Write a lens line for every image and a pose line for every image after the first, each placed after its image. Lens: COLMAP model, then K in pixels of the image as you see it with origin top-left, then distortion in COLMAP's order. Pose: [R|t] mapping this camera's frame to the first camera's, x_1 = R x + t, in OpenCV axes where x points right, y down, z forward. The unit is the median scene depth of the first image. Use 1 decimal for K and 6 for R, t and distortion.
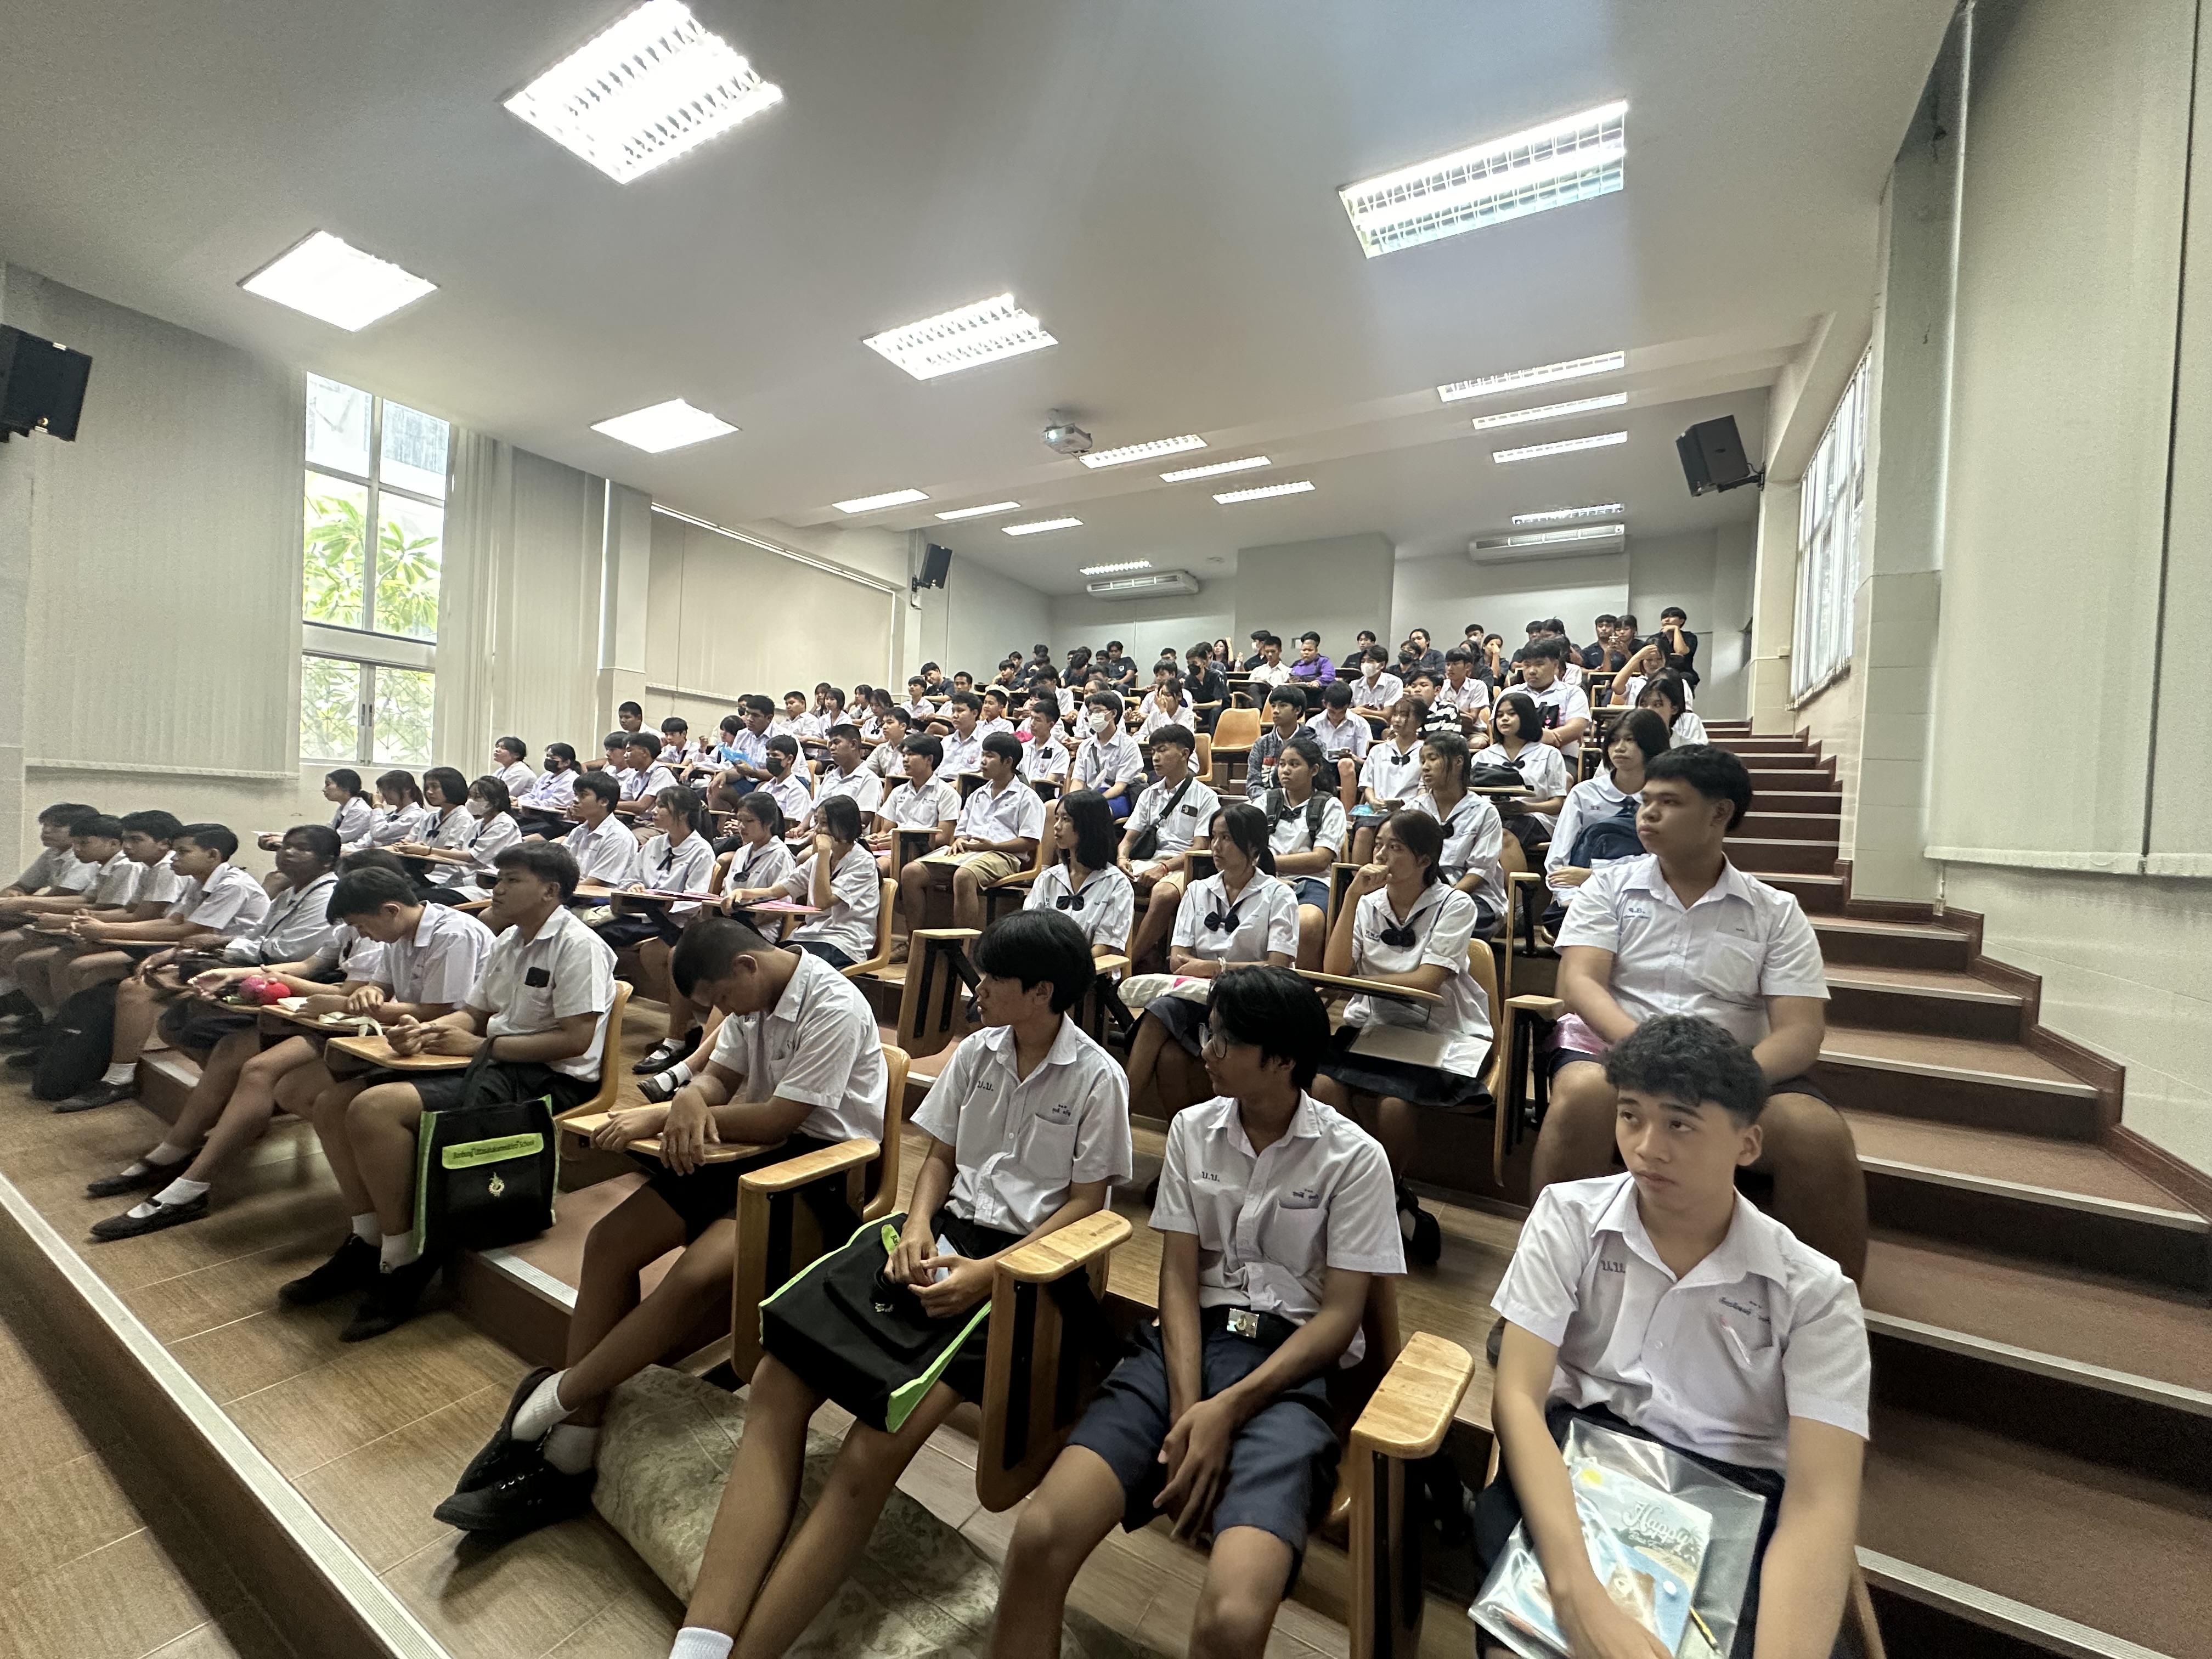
lens RADIAL K [[882.5, 0, 1106.0], [0, 882.5, 829.5], [0, 0, 1]] dist [-0.001670, 0.000176]
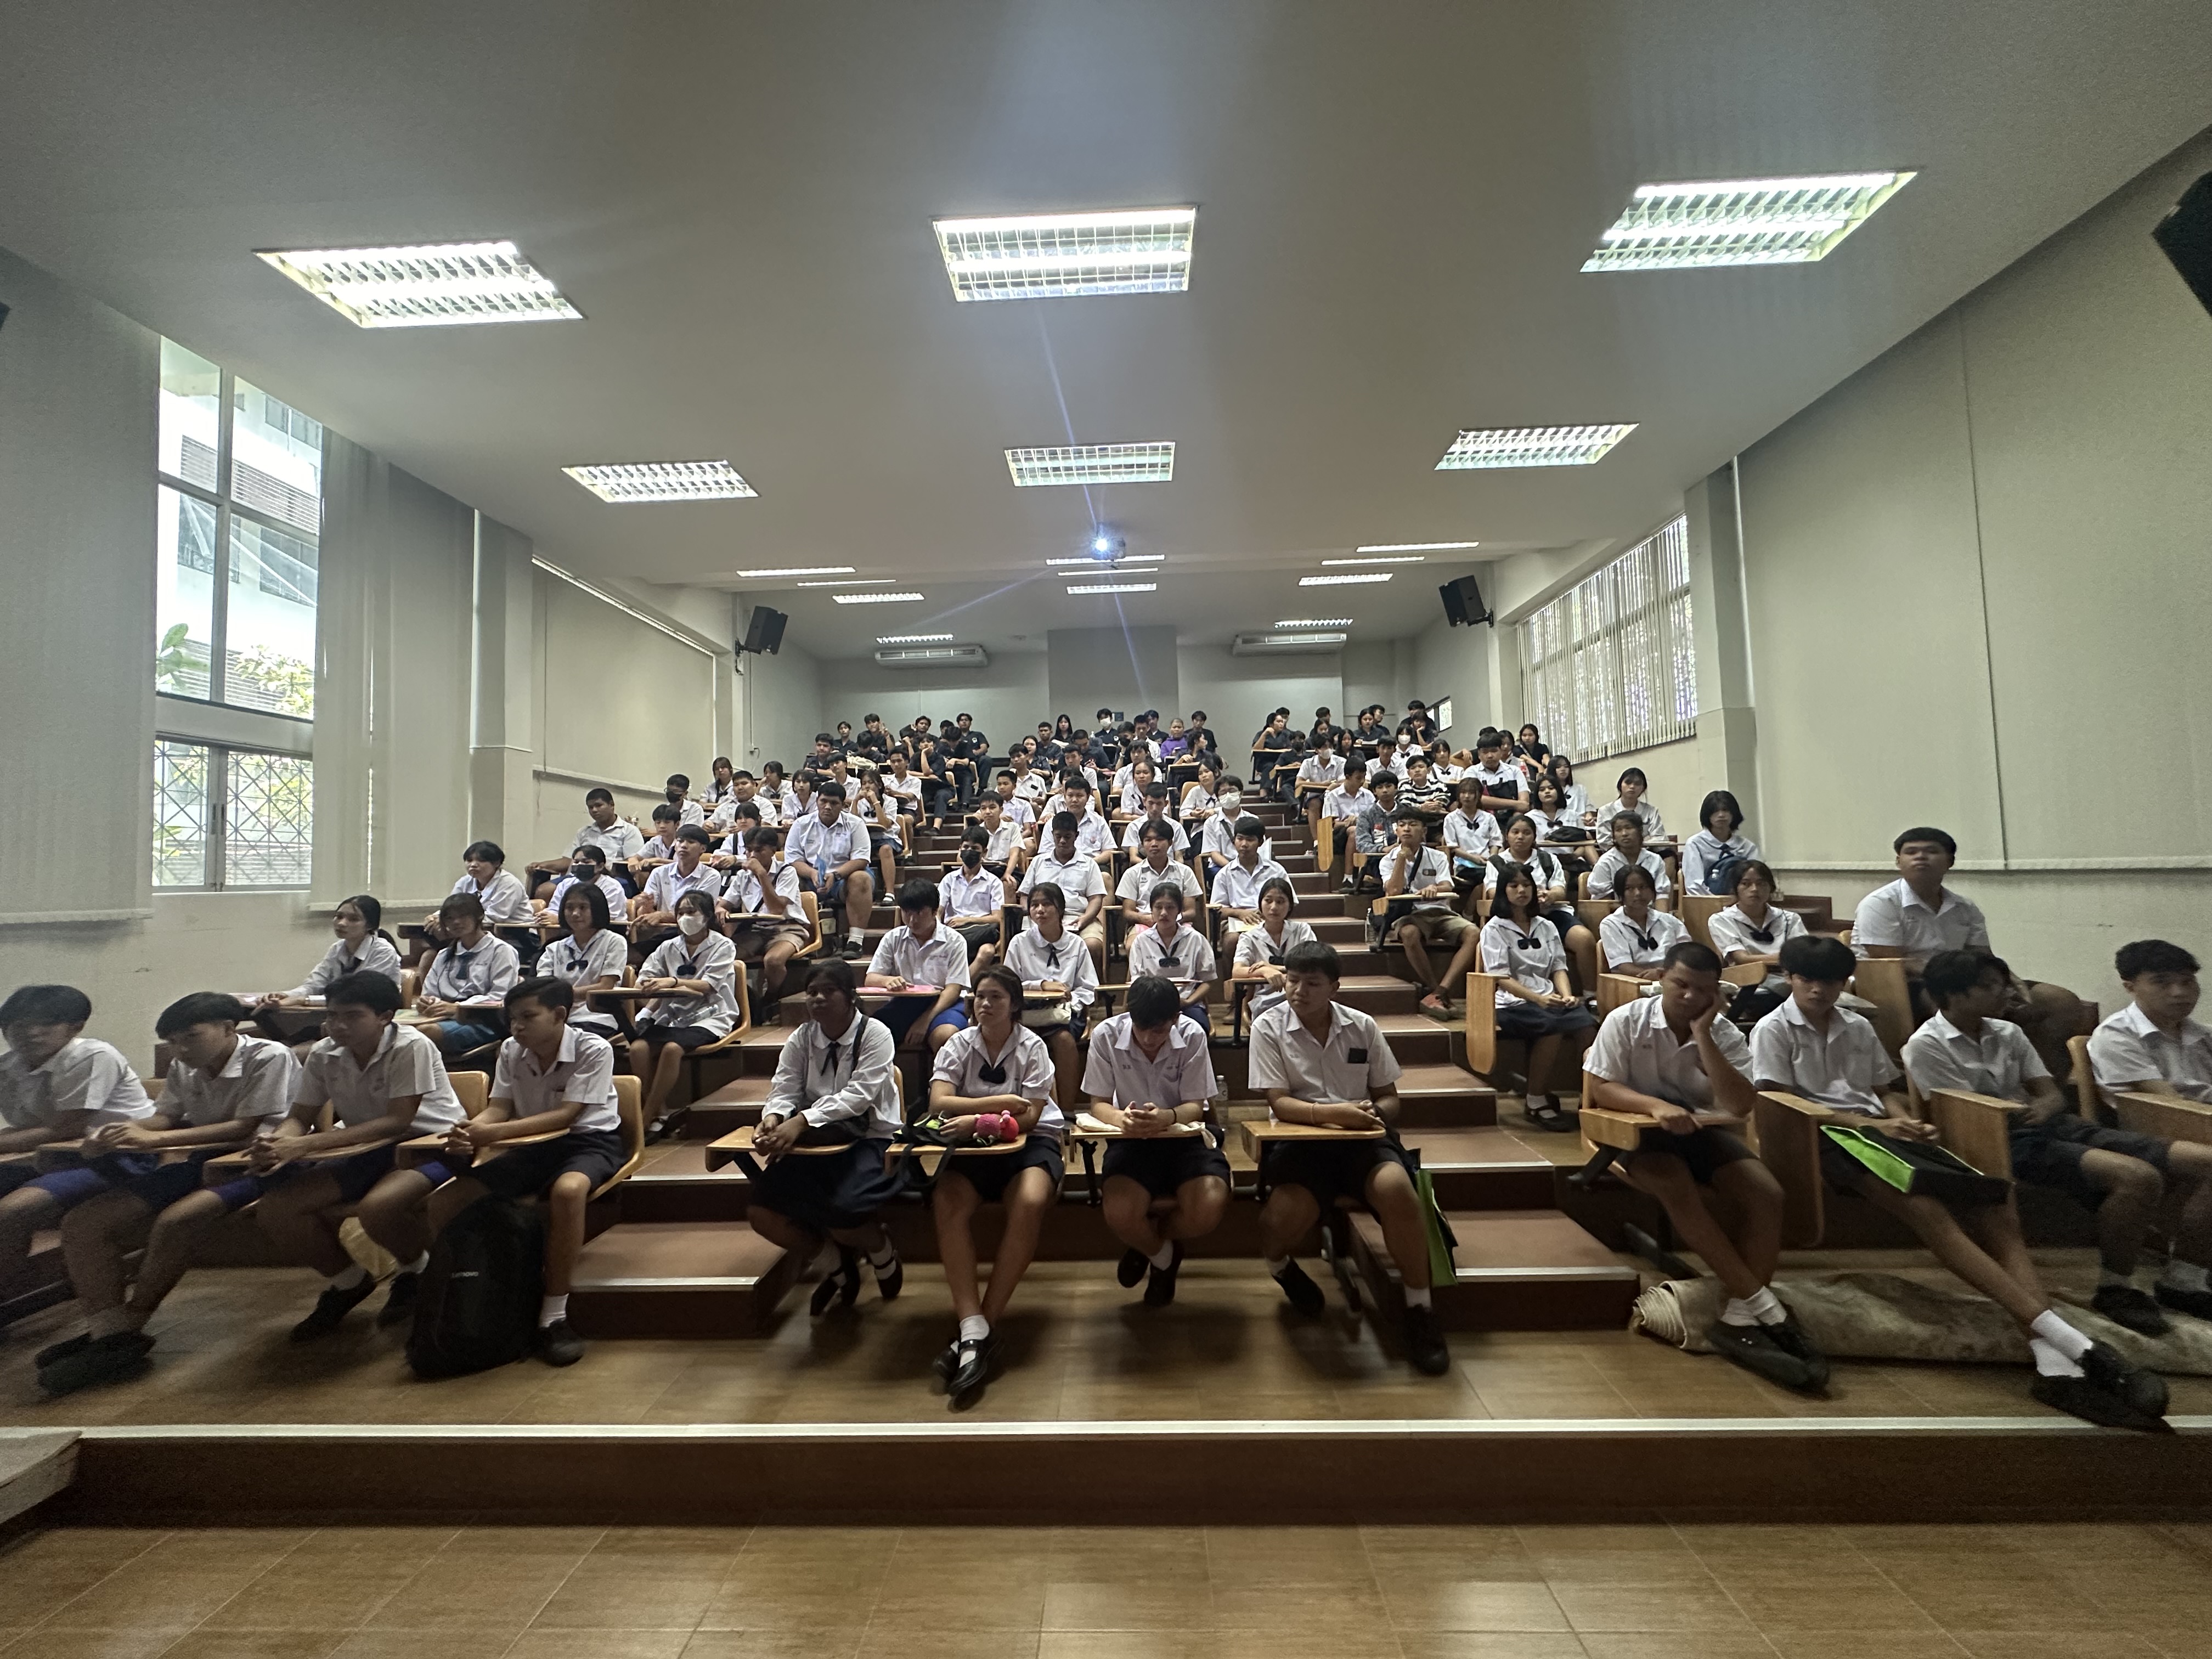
lens RADIAL K [[882.5, 0, 1106.0], [0, 882.5, 829.5], [0, 0, 1]] dist [-0.001670, 0.000176]
pose [[0.877476, -0.048205, 0.477191, -0.841919], [0.075830, 0.996366, -0.038789, -0.061069], [-0.473587, 0.070222, 0.877943, 0.054652]]
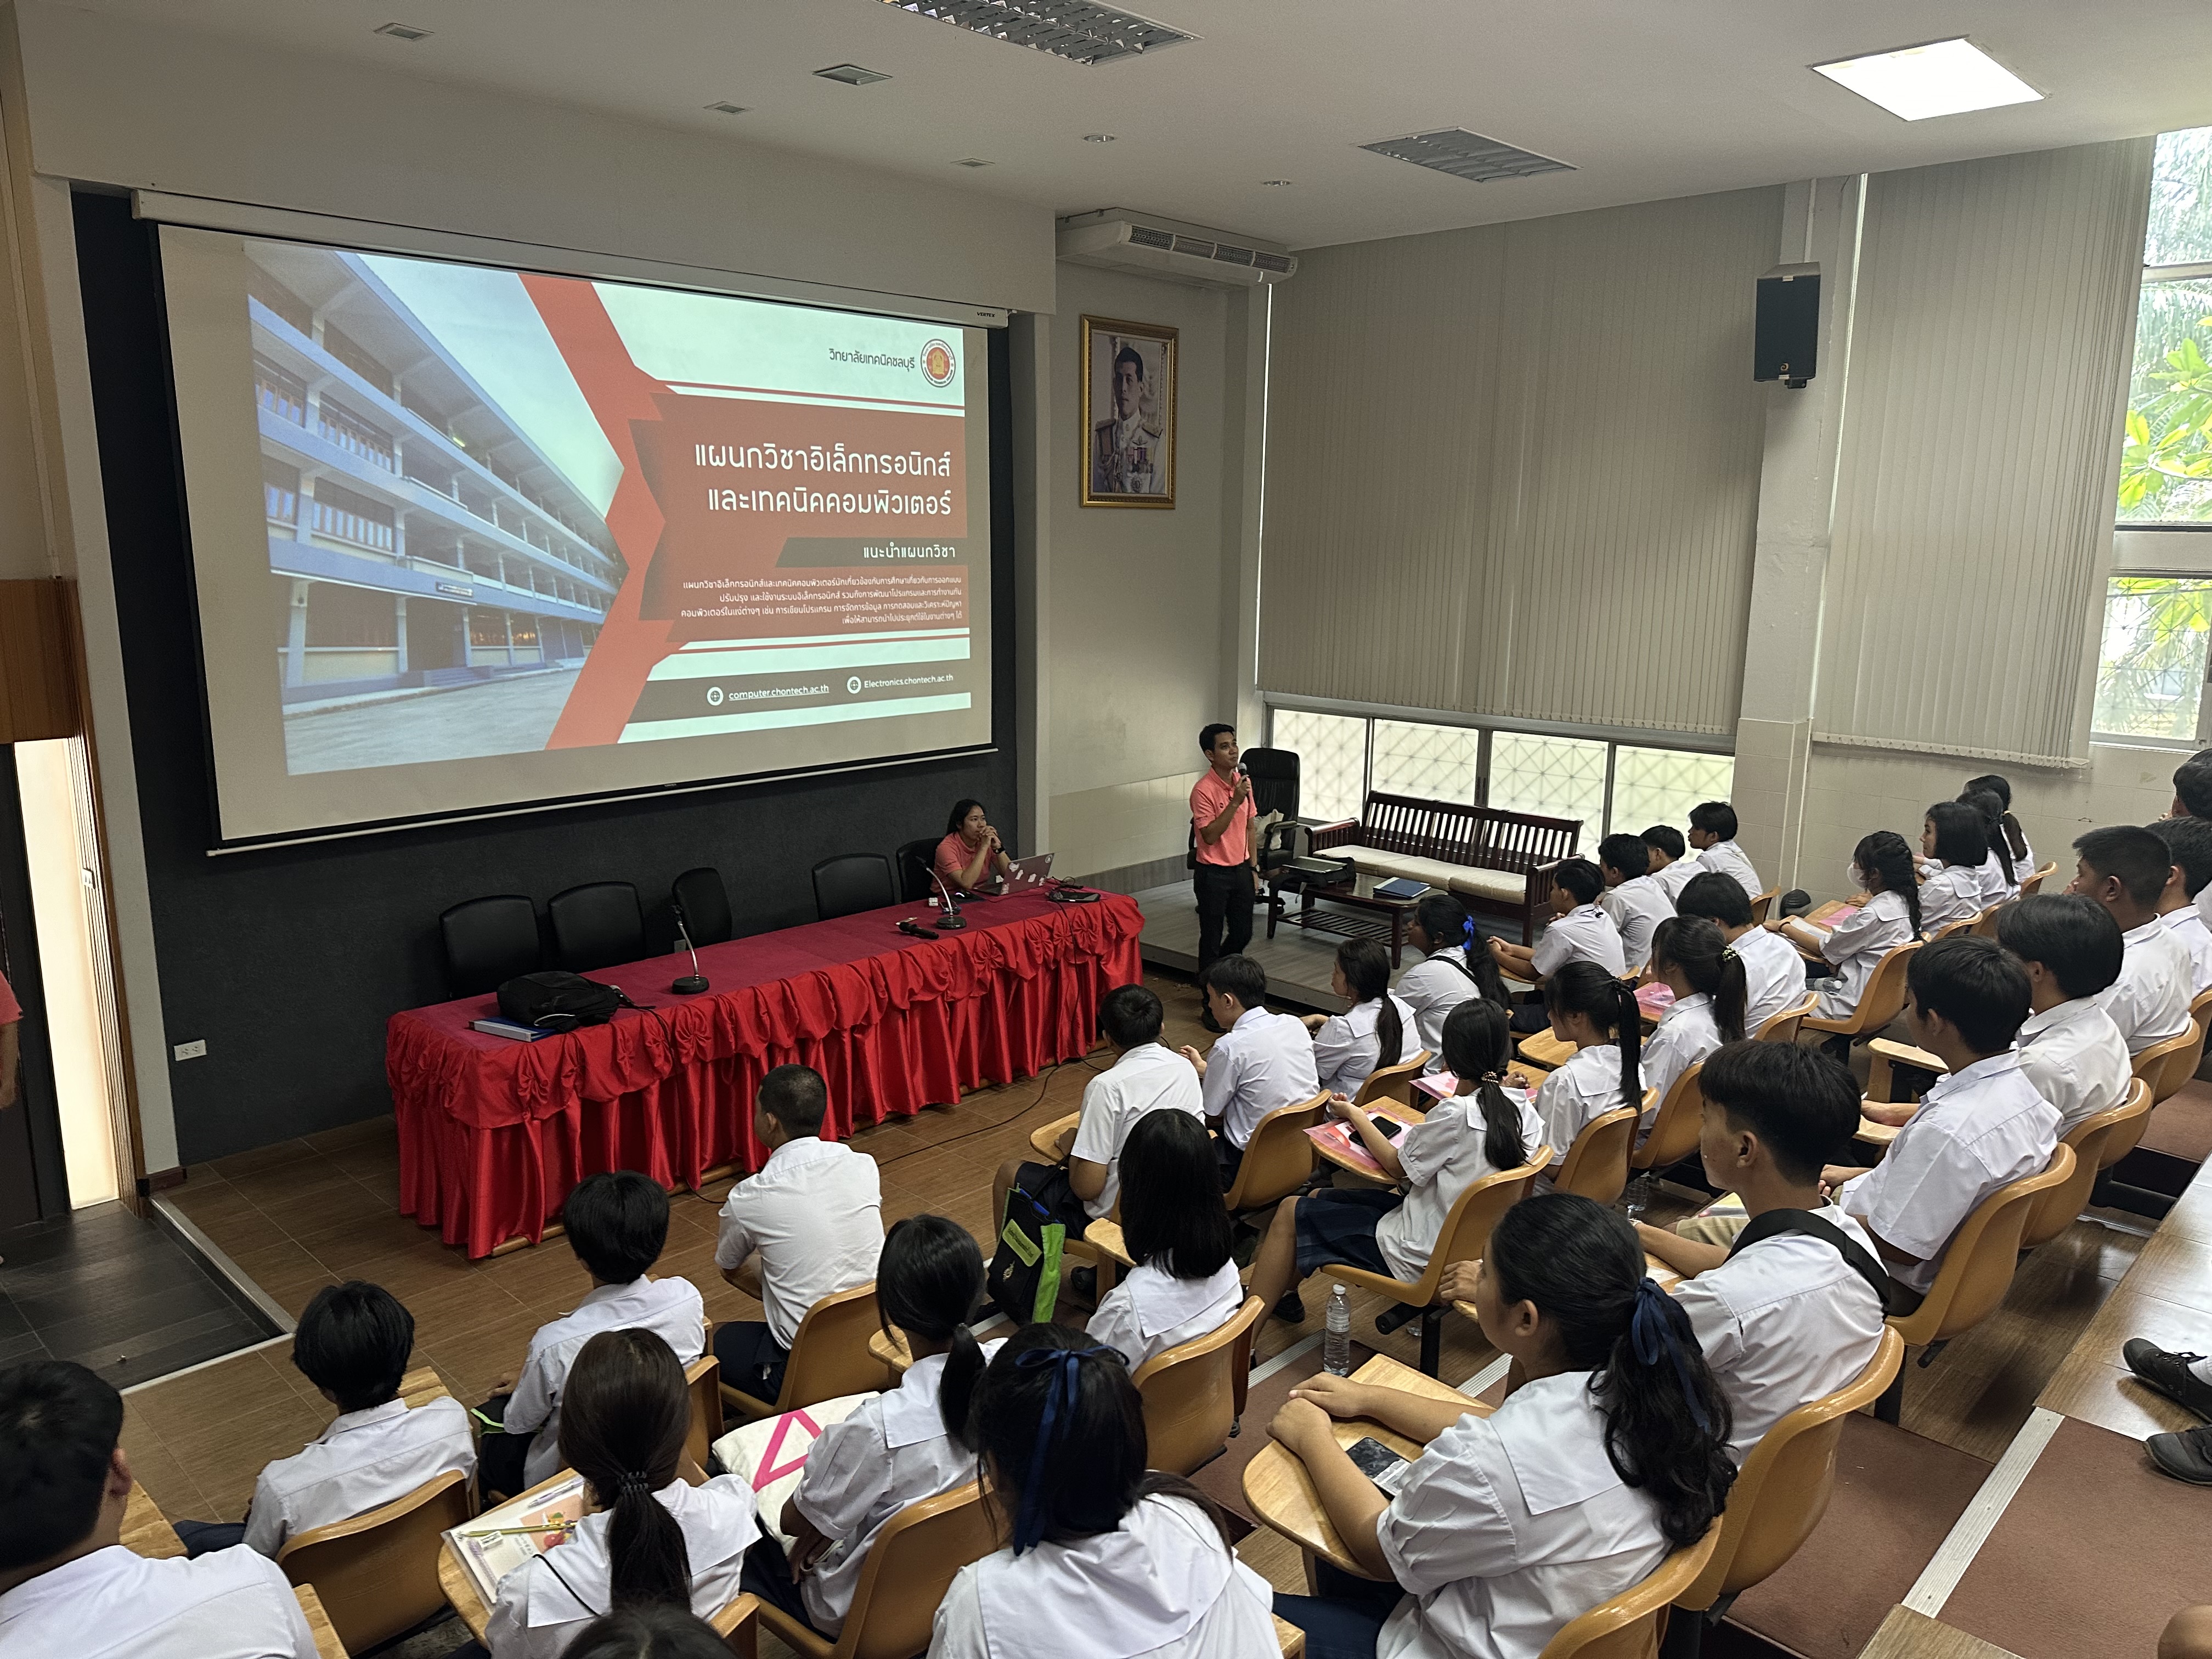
lens RADIAL K [[1555.3, 0, 1106.0], [0, 1555.3, 829.5], [0, 0, 1]] dist [-0.002038, 0.000264]
pose [[-0.235993, 0.139565, -0.961680, 0.579773], [-0.031320, 0.988026, 0.151074, -0.238965], [0.971250, 0.065772, -0.228796, 0.793554]]
